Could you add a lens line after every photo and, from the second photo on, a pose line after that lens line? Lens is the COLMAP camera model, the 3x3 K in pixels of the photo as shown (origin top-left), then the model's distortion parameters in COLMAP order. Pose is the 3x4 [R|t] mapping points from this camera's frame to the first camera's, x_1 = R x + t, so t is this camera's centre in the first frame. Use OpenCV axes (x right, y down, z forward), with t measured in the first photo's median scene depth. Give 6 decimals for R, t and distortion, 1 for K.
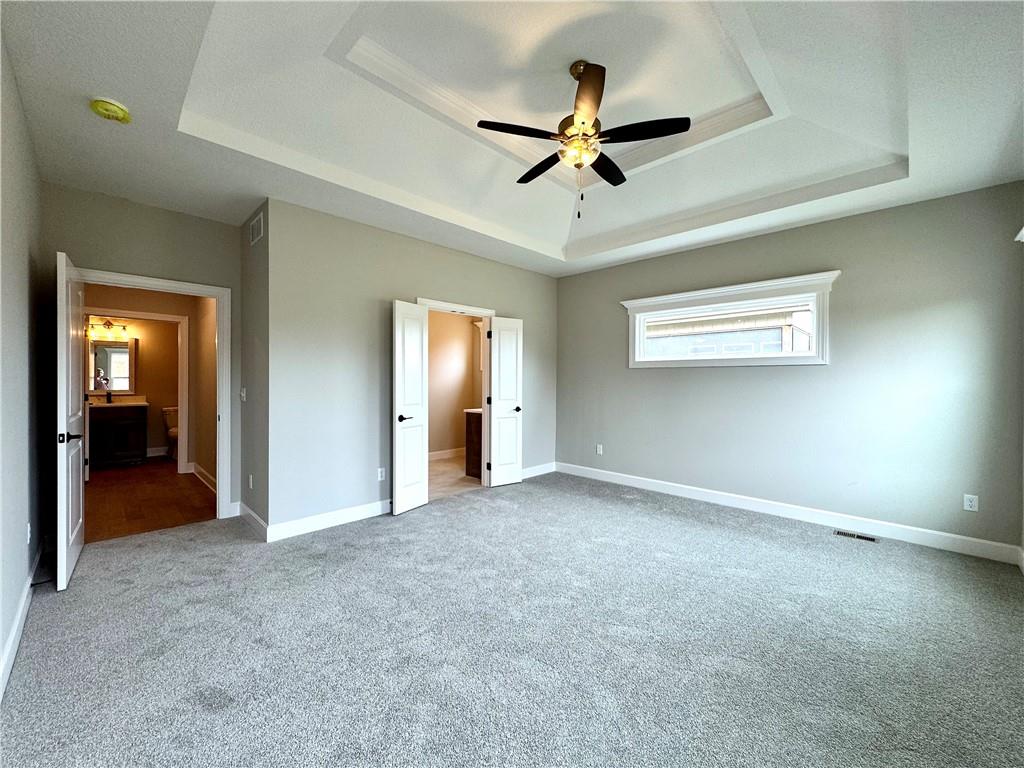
lens RADIAL K [[412.3, 0, 512.6], [0, 412.3, 384.7], [0, 0, 1]] dist [-0.004428, 0.000731]
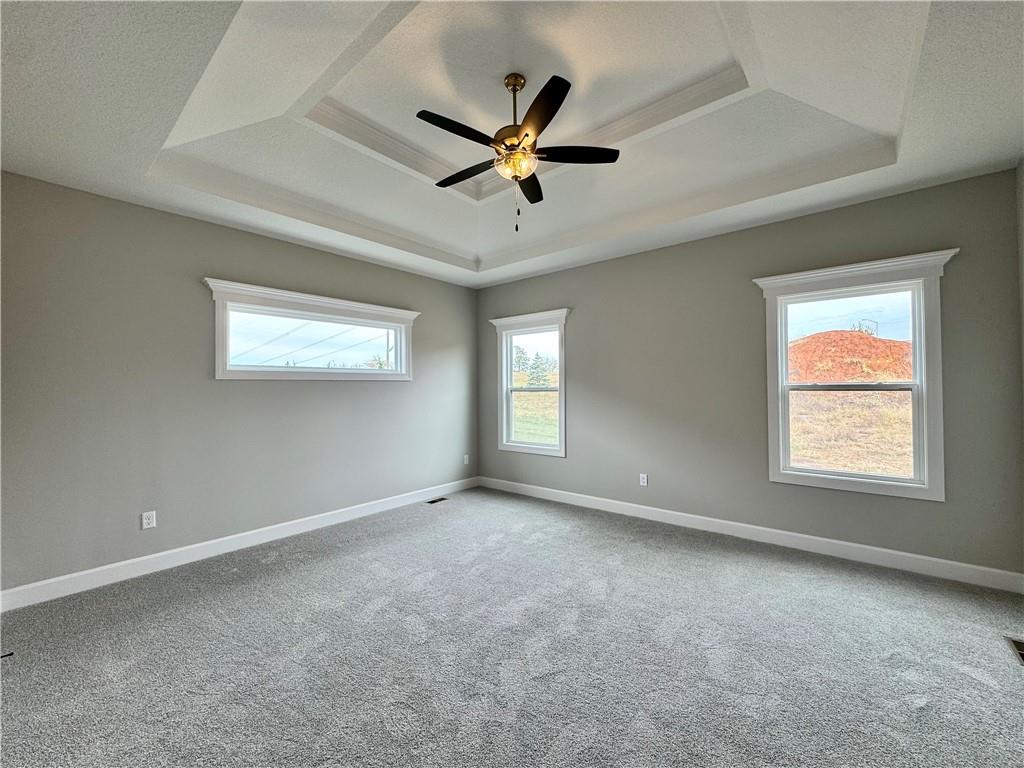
lens RADIAL K [[412.3, 0, 511.6], [0, 412.3, 386.2], [0, 0, 1]] dist [-0.004428, 0.000731]
pose [[-0.076550, -0.001532, 0.997065, -0.588089], [0.021306, 0.999768, 0.003172, -0.029253], [-0.996838, 0.021486, -0.076500, 0.789106]]
